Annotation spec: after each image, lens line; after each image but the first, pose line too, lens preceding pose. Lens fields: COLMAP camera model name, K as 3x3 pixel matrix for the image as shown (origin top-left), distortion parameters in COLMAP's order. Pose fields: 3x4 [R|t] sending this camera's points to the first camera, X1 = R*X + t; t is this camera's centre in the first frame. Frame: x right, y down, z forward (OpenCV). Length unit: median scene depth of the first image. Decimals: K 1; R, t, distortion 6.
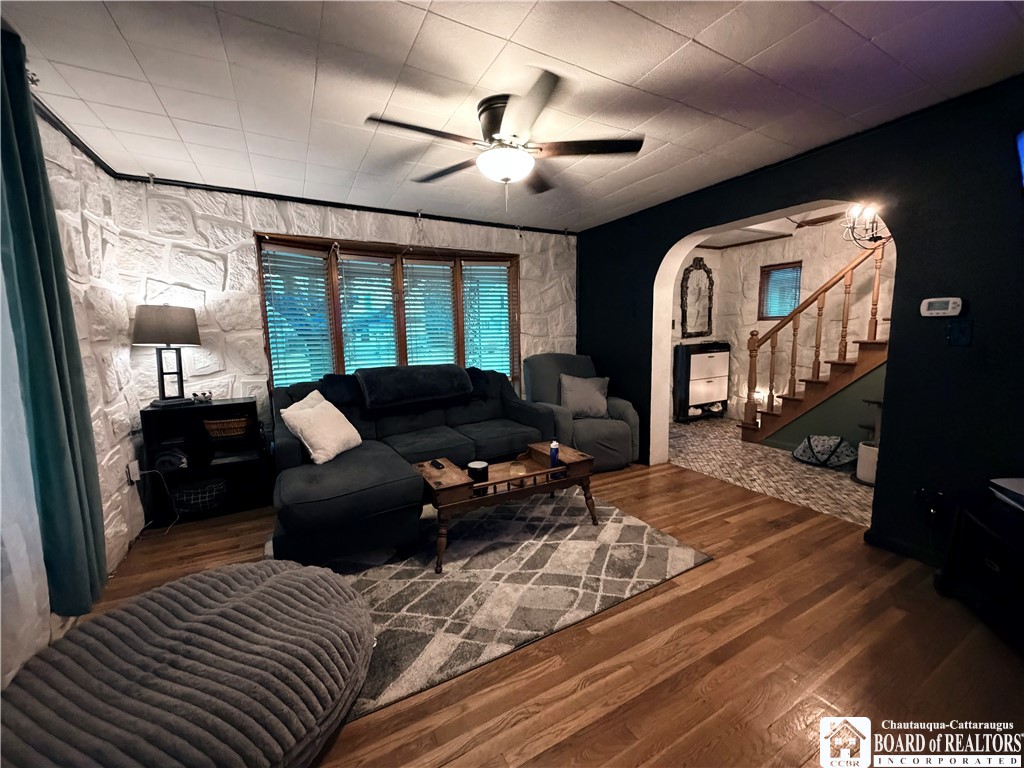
lens RADIAL K [[408.4, 0, 515.8], [0, 408.4, 378.8], [0, 0, 1]] dist [0.000031, 0.000958]
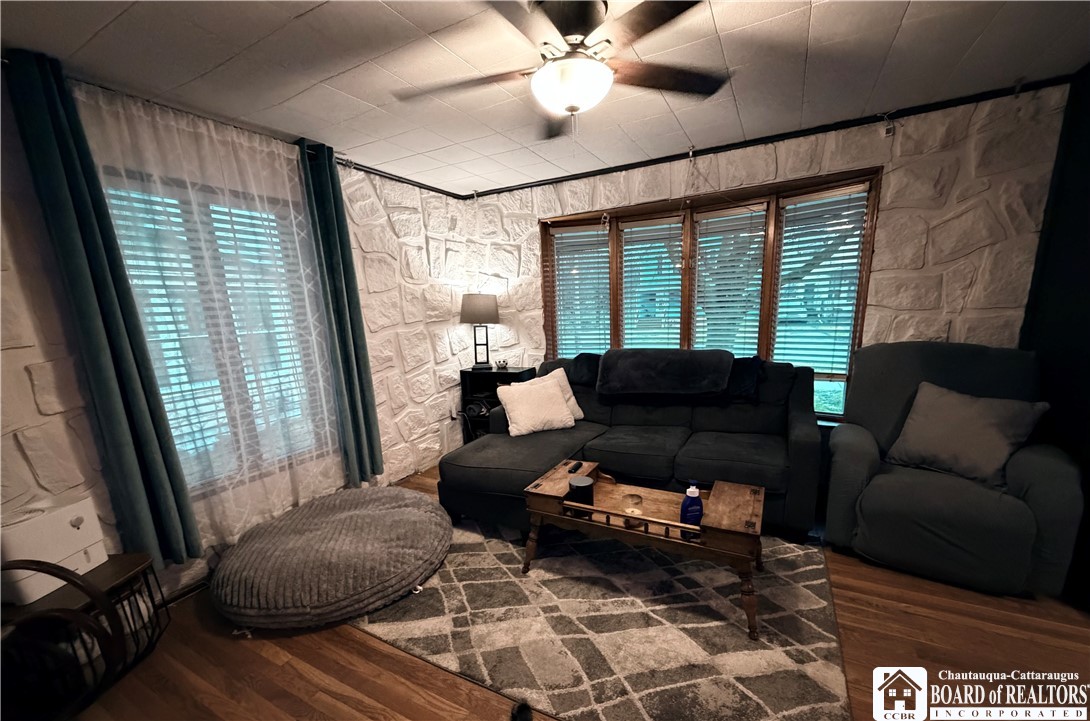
lens RADIAL K [[437.0, 0, 541.0], [0, 437.0, 406.4], [0, 0, 1]] dist [-0.001725, -0.000394]
pose [[0.540602, 0.181341, -0.821502, 0.478645], [-0.057481, 0.982172, 0.178982, -0.081988], [0.839313, -0.049537, 0.541388, 0.374606]]
